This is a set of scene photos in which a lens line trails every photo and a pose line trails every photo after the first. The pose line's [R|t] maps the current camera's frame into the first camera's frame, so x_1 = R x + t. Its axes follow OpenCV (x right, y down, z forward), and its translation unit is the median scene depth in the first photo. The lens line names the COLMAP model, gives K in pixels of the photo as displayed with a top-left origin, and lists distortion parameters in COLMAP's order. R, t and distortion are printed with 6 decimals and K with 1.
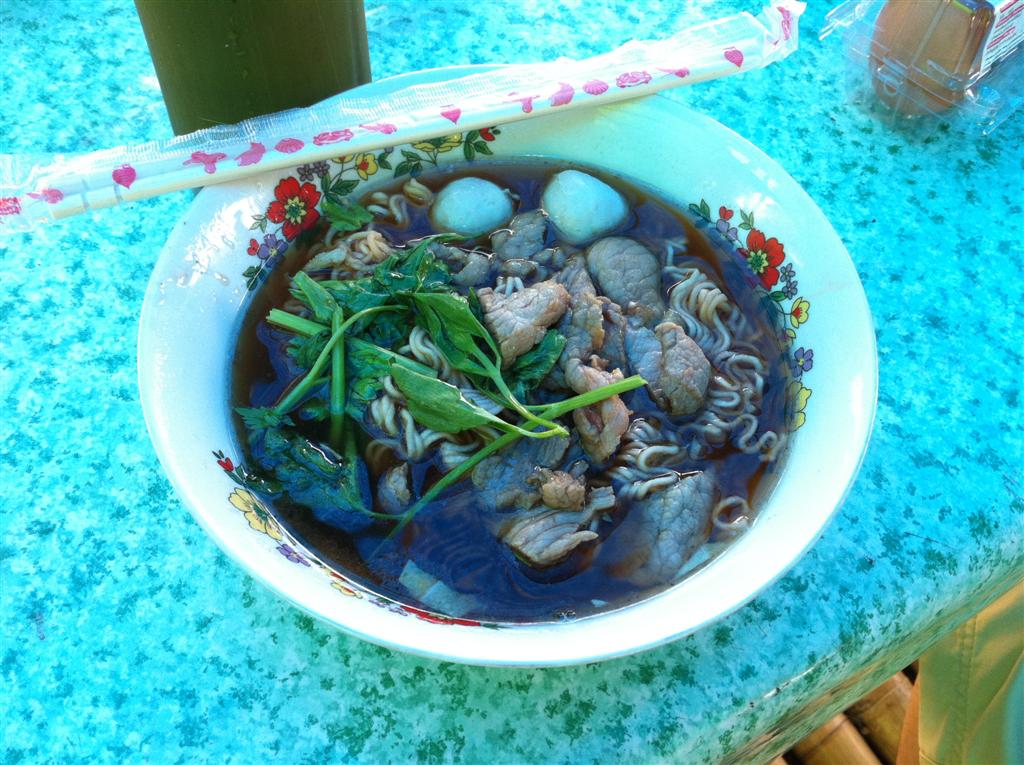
lens RADIAL K [[938.5, 0, 512.0], [0, 938.5, 382.5], [0, 0, 1]] dist [0.056986, -0.169461]
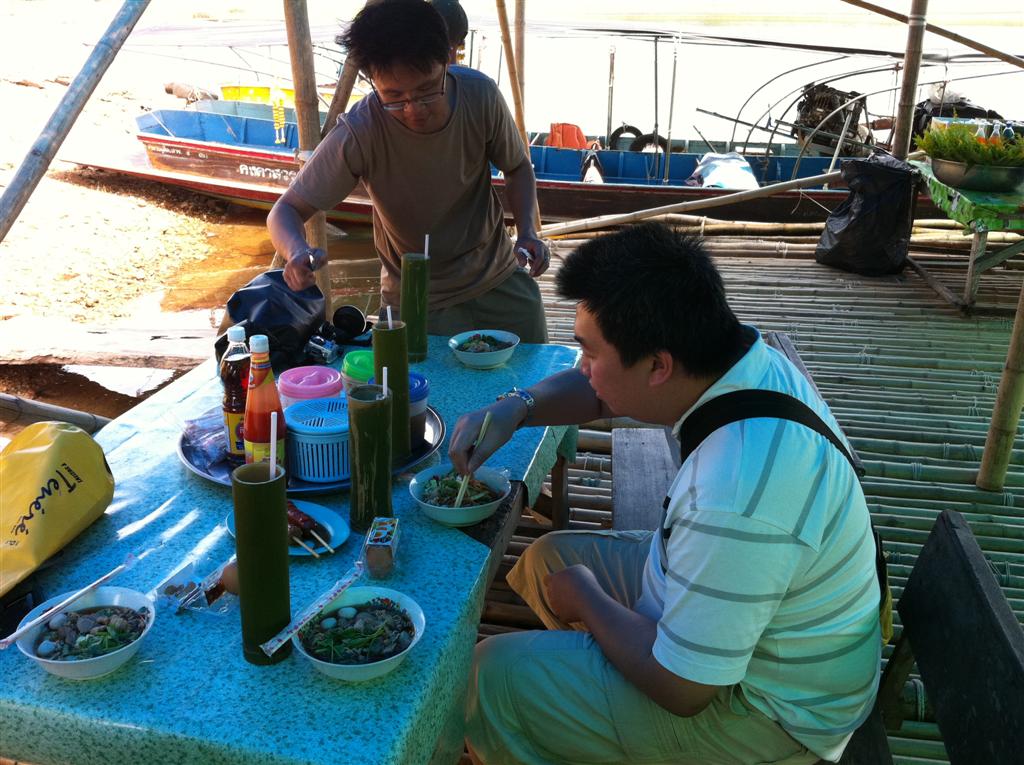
lens RADIAL K [[938.5, 0, 512.0], [0, 938.5, 382.5], [0, 0, 1]] dist [0.056986, -0.169461]
pose [[0.702944, -0.281407, 0.653207, -2.286785], [0.605655, 0.718338, -0.342305, 1.191723], [-0.372896, 0.636239, 0.675387, -3.515762]]
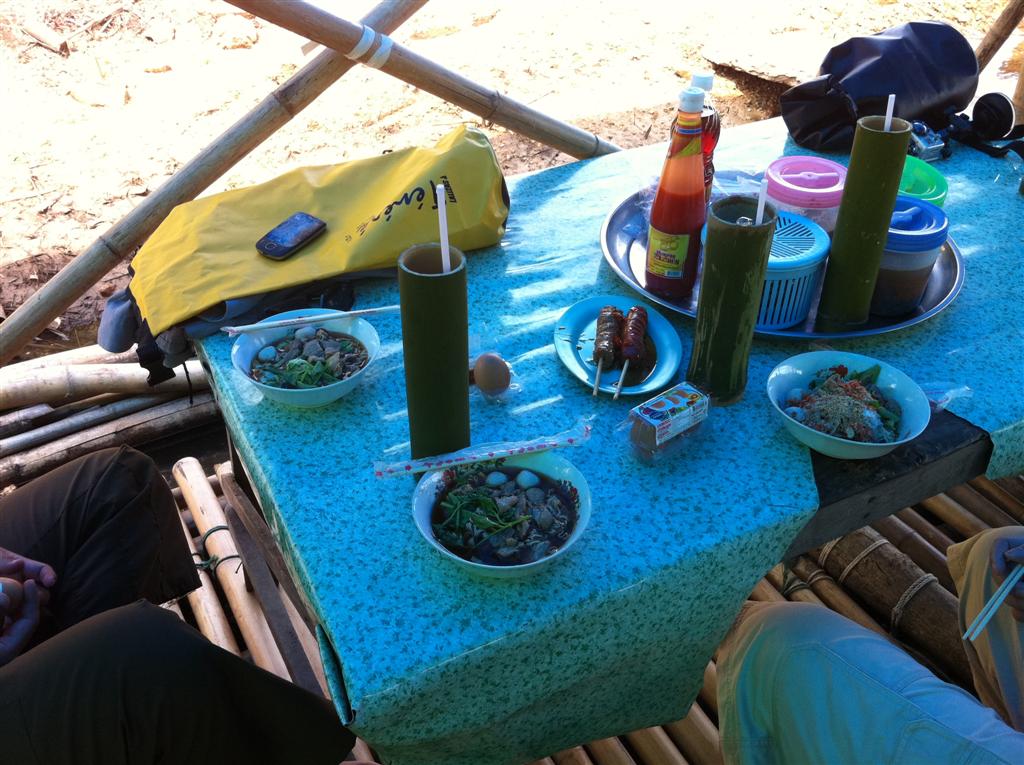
lens RADIAL K [[938.5, 0, 512.0], [0, 938.5, 382.5], [0, 0, 1]] dist [0.056986, -0.169461]
pose [[0.995922, 0.012036, -0.089417, 0.357108], [-0.043342, 0.933041, -0.357149, 0.800385], [0.079131, 0.359568, 0.929758, -2.640747]]
